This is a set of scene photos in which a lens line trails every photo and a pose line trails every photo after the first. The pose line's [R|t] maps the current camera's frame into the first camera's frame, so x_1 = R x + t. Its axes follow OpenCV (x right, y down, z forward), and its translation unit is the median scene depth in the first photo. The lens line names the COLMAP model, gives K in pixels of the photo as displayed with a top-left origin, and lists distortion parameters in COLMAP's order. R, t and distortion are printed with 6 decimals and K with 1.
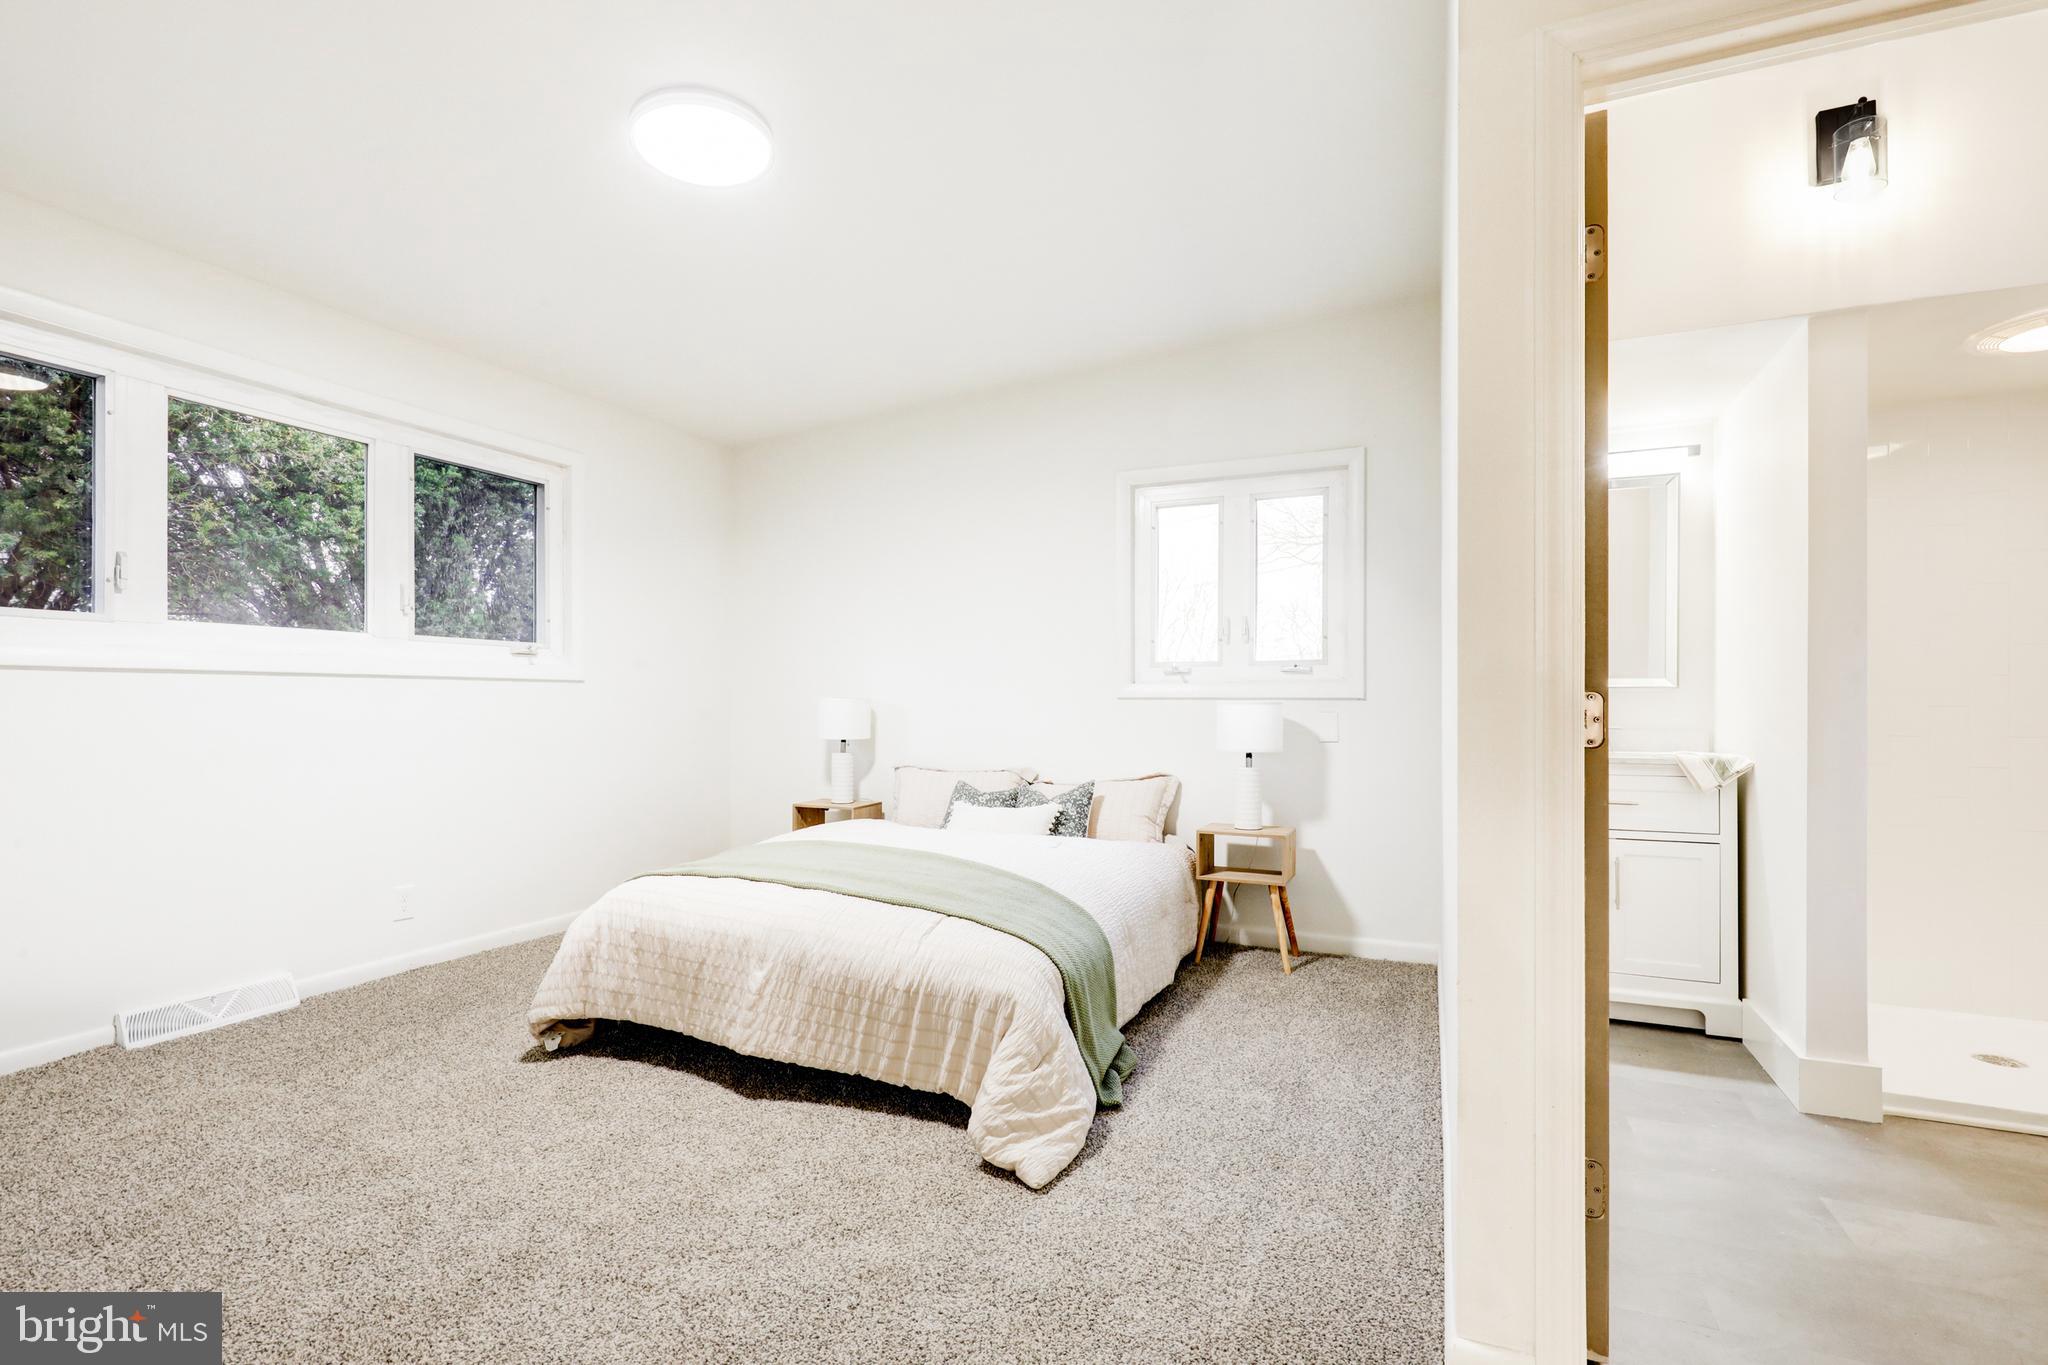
lens RADIAL K [[920.4, 0, 1028.9], [0, 920.4, 688.9], [0, 0, 1]] dist [0.000519, 0.000250]
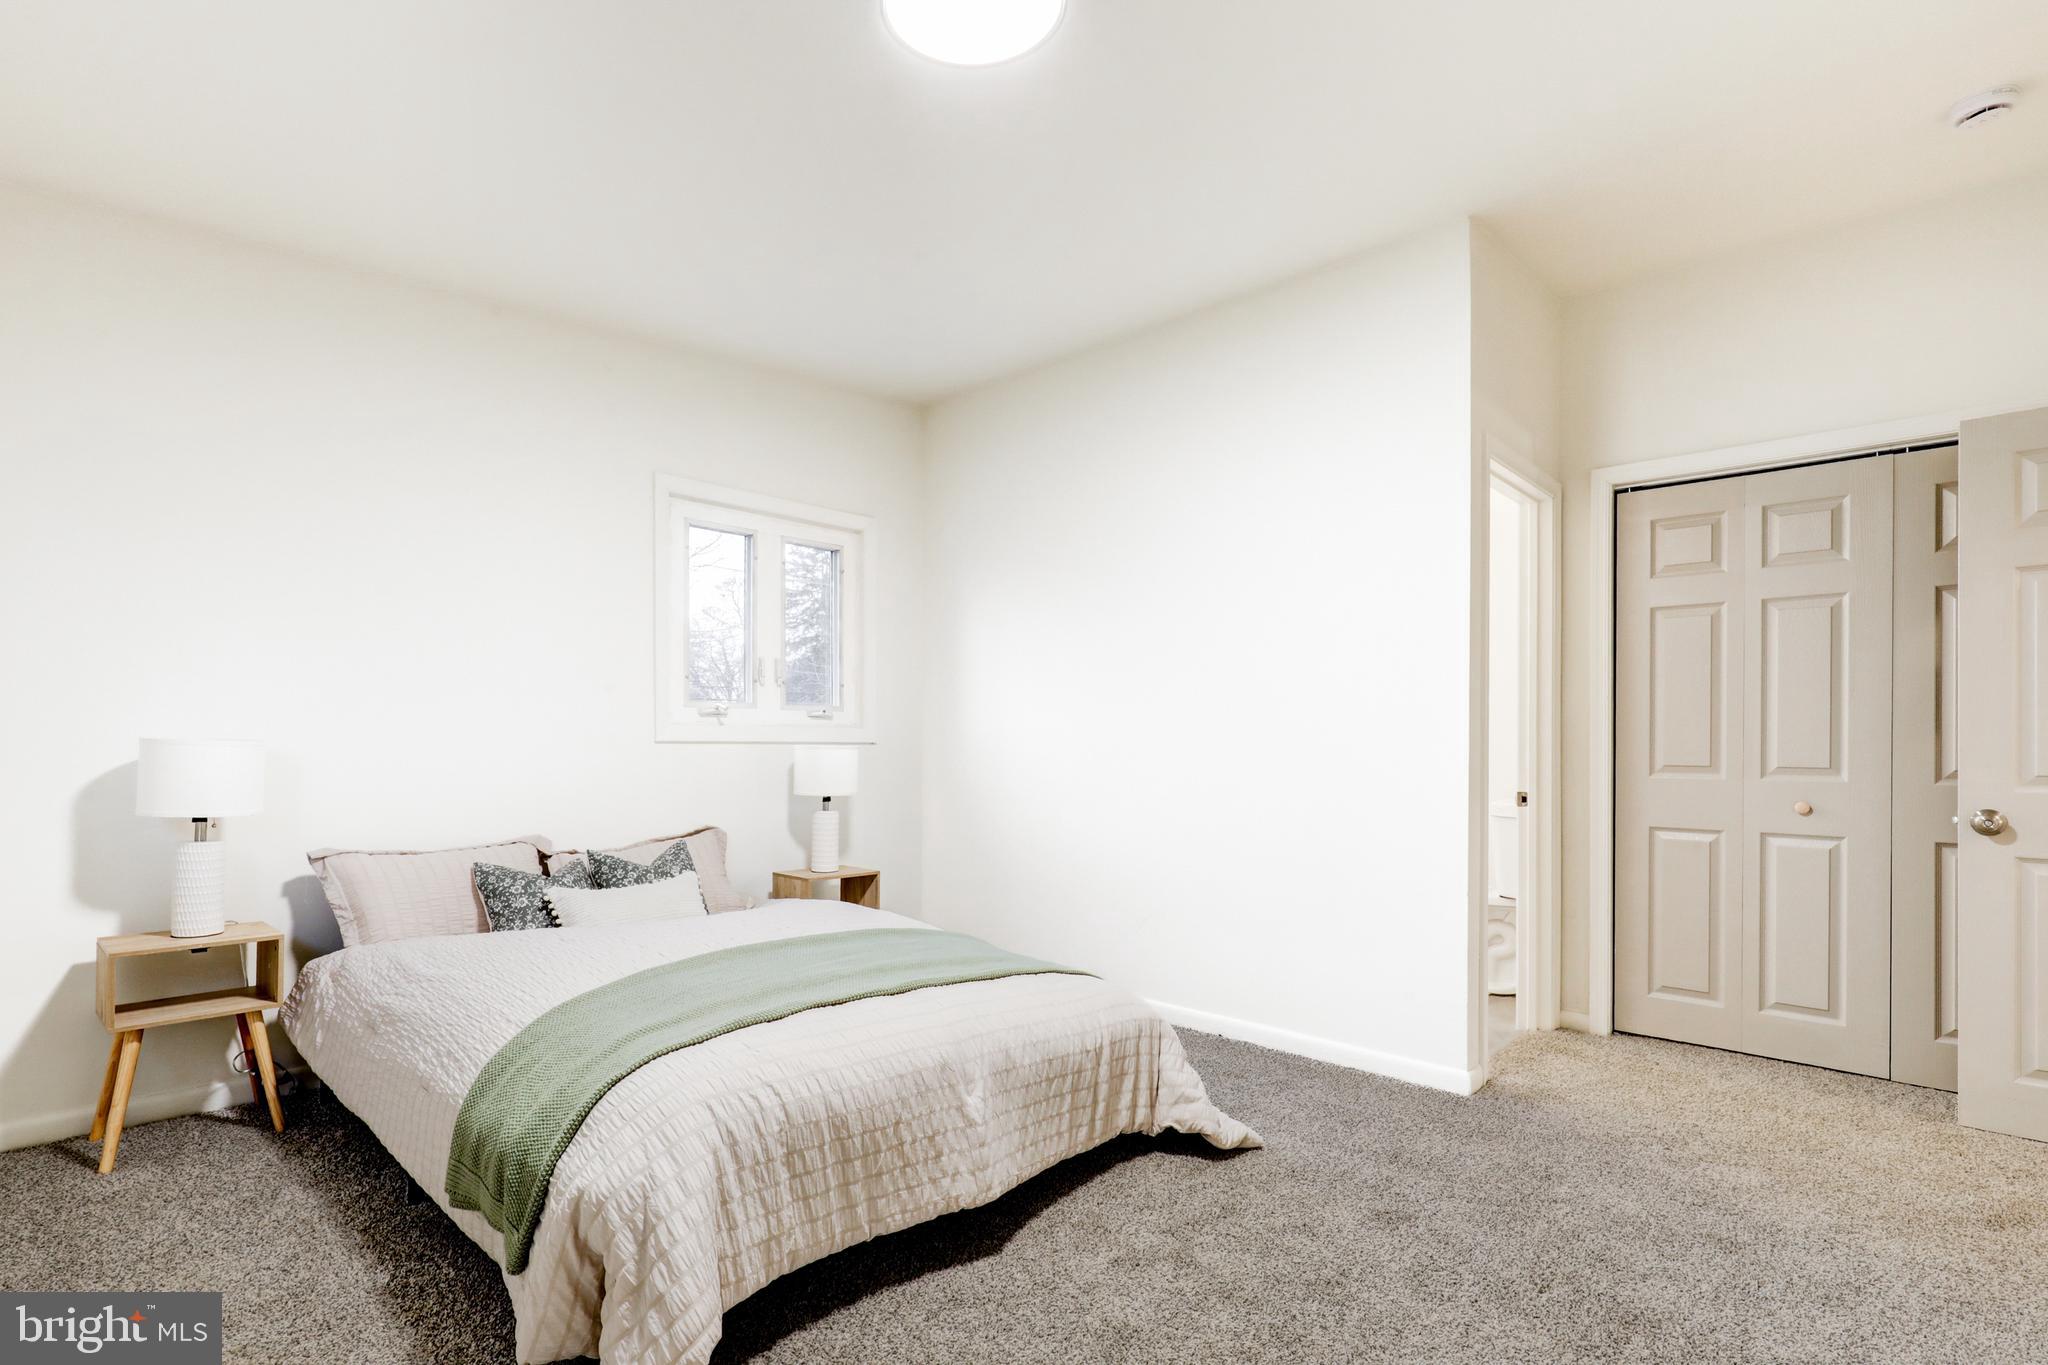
lens RADIAL K [[958.6, 0, 972.1], [0, 958.6, 726.2], [0, 0, 1]] dist [0.000907, 0.000062]
pose [[0.376914, 0.013367, 0.926152, -0.980718], [-0.016496, 0.999834, -0.007717, -0.003722], [-0.926102, -0.012369, 0.377072, 0.643682]]
